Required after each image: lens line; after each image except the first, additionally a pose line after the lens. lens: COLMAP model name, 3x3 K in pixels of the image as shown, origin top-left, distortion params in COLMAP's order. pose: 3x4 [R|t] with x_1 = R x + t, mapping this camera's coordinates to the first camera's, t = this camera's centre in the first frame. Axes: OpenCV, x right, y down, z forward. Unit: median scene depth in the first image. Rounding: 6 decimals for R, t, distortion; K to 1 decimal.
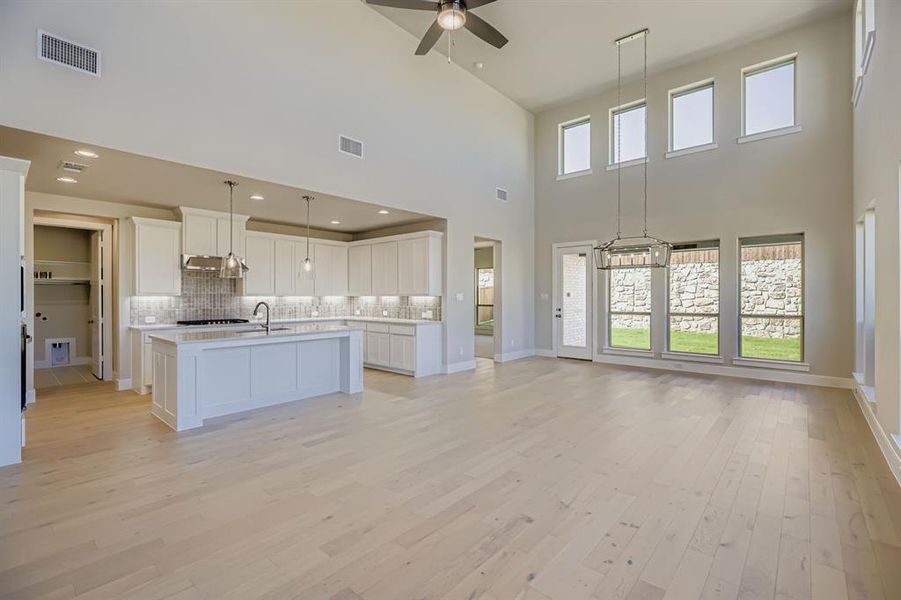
lens RADIAL K [[409.9, 0, 459.8], [0, 409.9, 298.5], [0, 0, 1]] dist [0.003102, -0.000550]
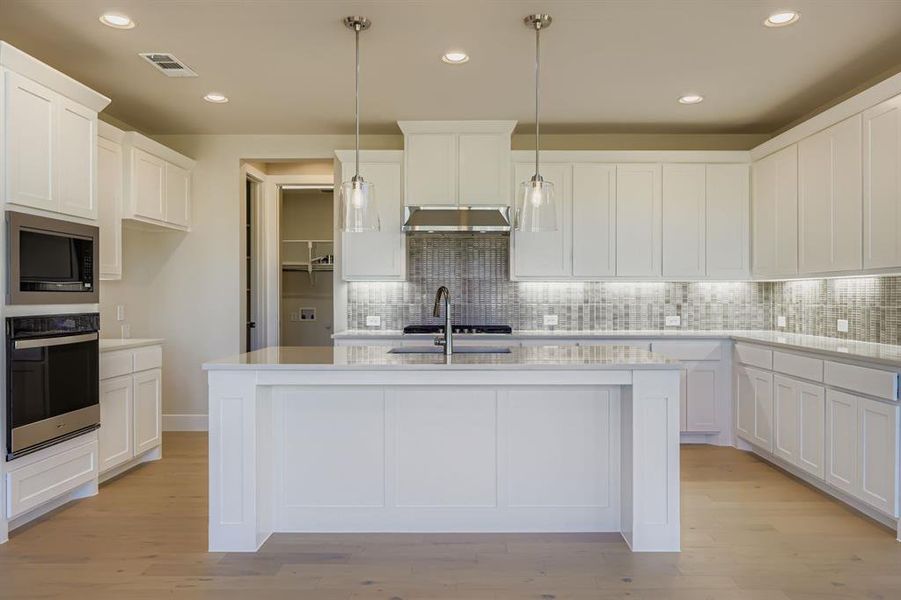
lens RADIAL K [[655.5, 0, 458.2], [0, 655.5, 297.1], [0, 0, 1]] dist [0.009582, 0.001956]
pose [[0.640182, 0.001879, -0.768221, 0.048803], [-0.005089, 0.999985, -0.001796, 0.014066], [0.768207, 0.005060, 0.640182, 0.382204]]
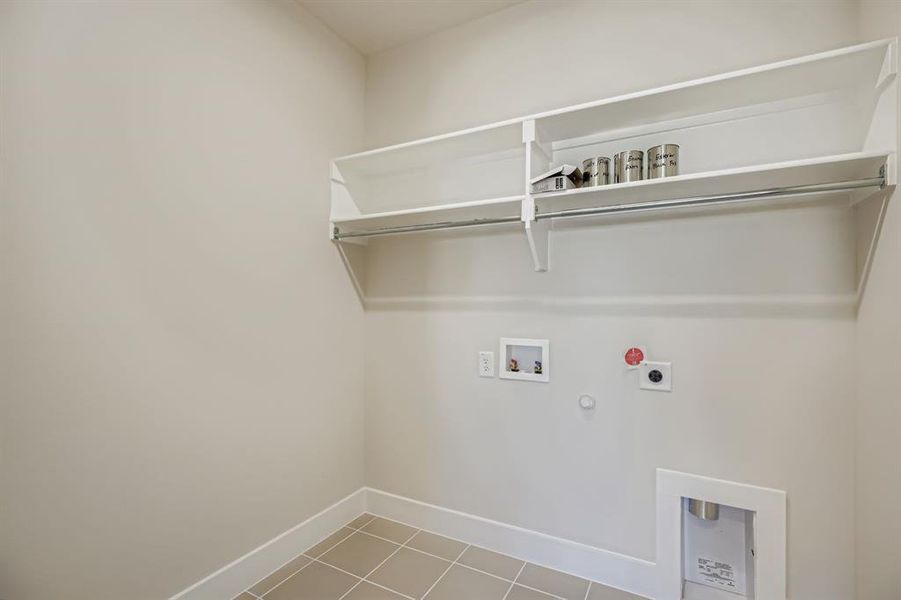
lens RADIAL K [[409.9, 0, 449.3], [0, 409.9, 301.7], [0, 0, 1]] dist [0.003102, -0.000550]
pose [[0.209058, -0.018733, -0.977724, -0.813806], [-0.018691, 0.999557, -0.023148, 0.016270], [0.977725, 0.023114, 0.208615, 0.841460]]
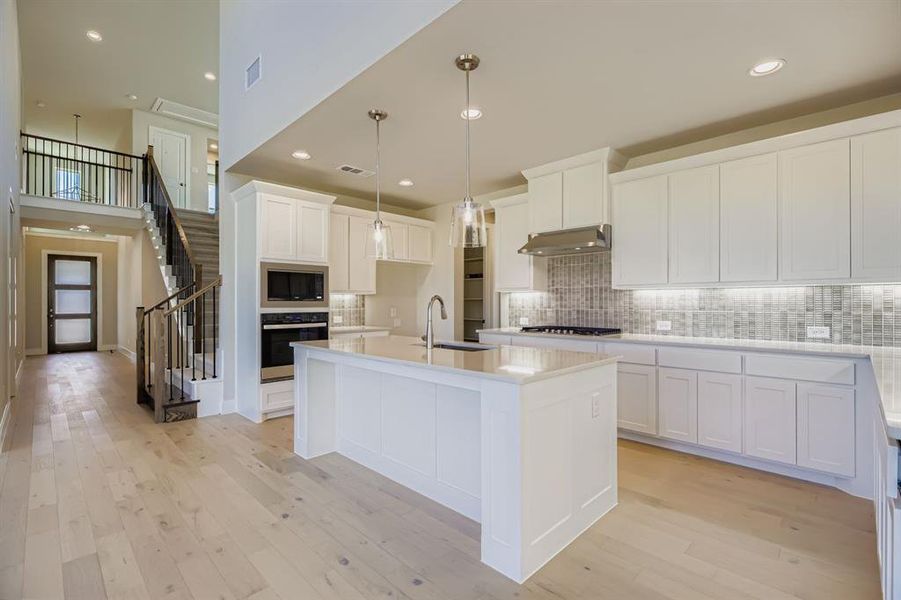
lens RADIAL K [[409.9, 0, 448.3], [0, 409.9, 299.7], [0, 0, 1]] dist [0.003102, -0.000550]
pose [[-0.088933, -0.006829, -0.996014, 0.055788], [-0.004832, 0.999968, -0.006424, 0.011693], [0.996026, 0.004241, -0.088963, 0.732493]]
